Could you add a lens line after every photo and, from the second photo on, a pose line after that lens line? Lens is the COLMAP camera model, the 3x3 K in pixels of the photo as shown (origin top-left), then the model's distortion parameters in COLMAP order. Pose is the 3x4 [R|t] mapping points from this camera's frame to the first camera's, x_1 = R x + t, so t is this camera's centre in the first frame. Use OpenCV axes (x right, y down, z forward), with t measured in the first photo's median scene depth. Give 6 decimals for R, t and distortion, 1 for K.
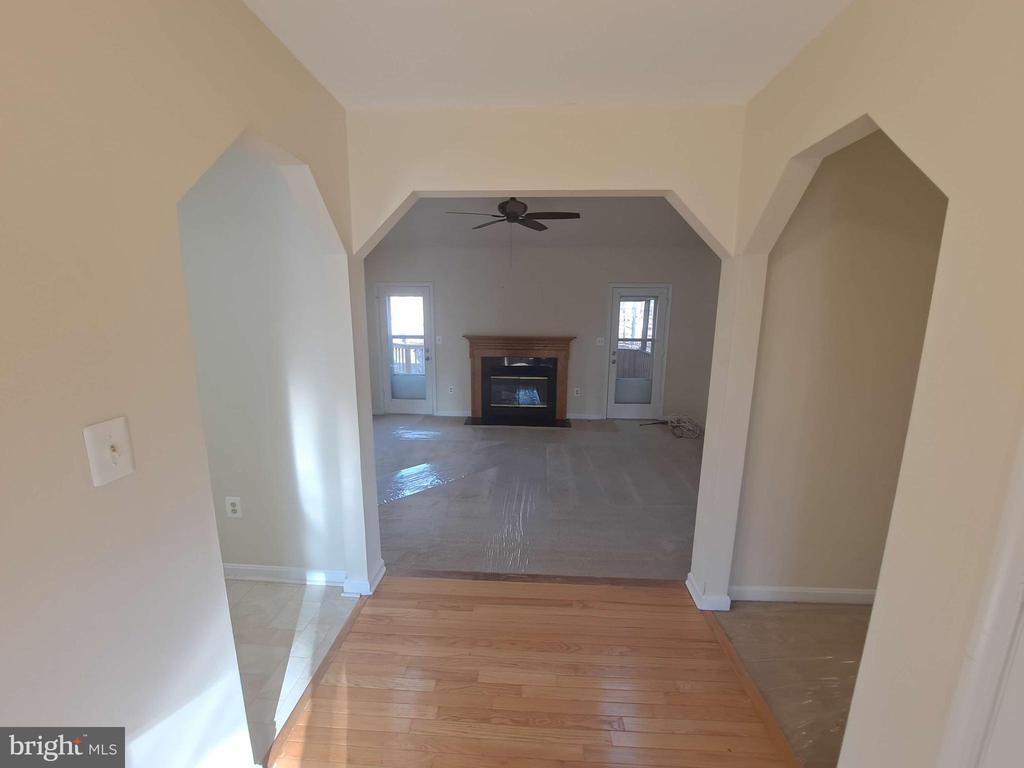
lens RADIAL K [[405.5, 0, 511.3], [0, 405.5, 386.2], [0, 0, 1]] dist [-0.018003, -0.000193]
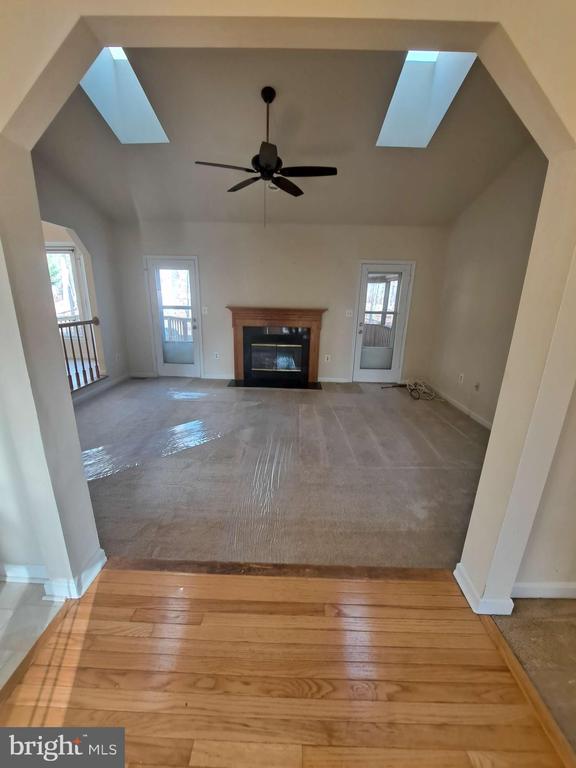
lens RADIAL K [[306.3, 0, 288.0], [0, 306.3, 384.0], [0, 0, 1]] dist [-0.012257, -0.000729]
pose [[0.999140, 0.005505, 0.041094, 0.018054], [-0.009209, 0.995855, 0.090493, 0.009656], [-0.040425, -0.090793, 0.995049, 0.156027]]
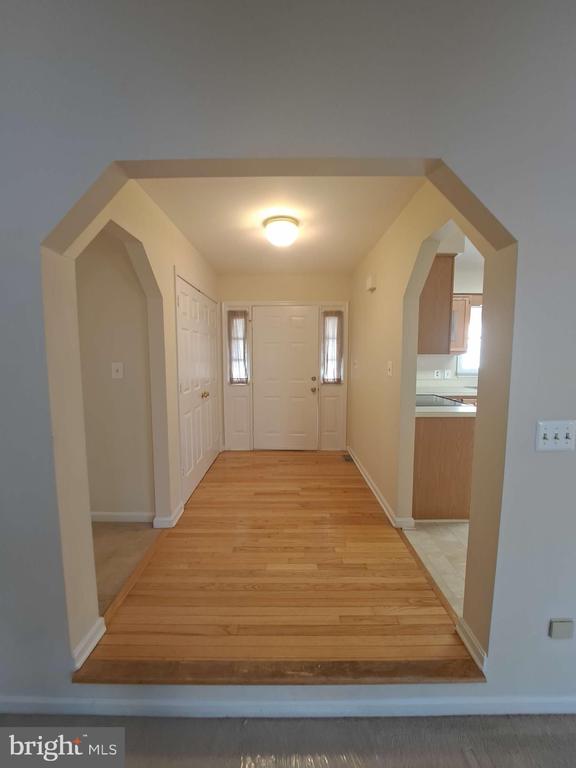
lens RADIAL K [[304.1, 0, 290.0], [0, 304.1, 390.4], [0, 0, 1]] dist [-0.018003, -0.000193]
pose [[-0.998034, -0.001553, -0.062657, 0.027455], [-0.019293, 0.958766, 0.283542, -0.069502], [0.059633, 0.284193, -0.956911, 0.552898]]
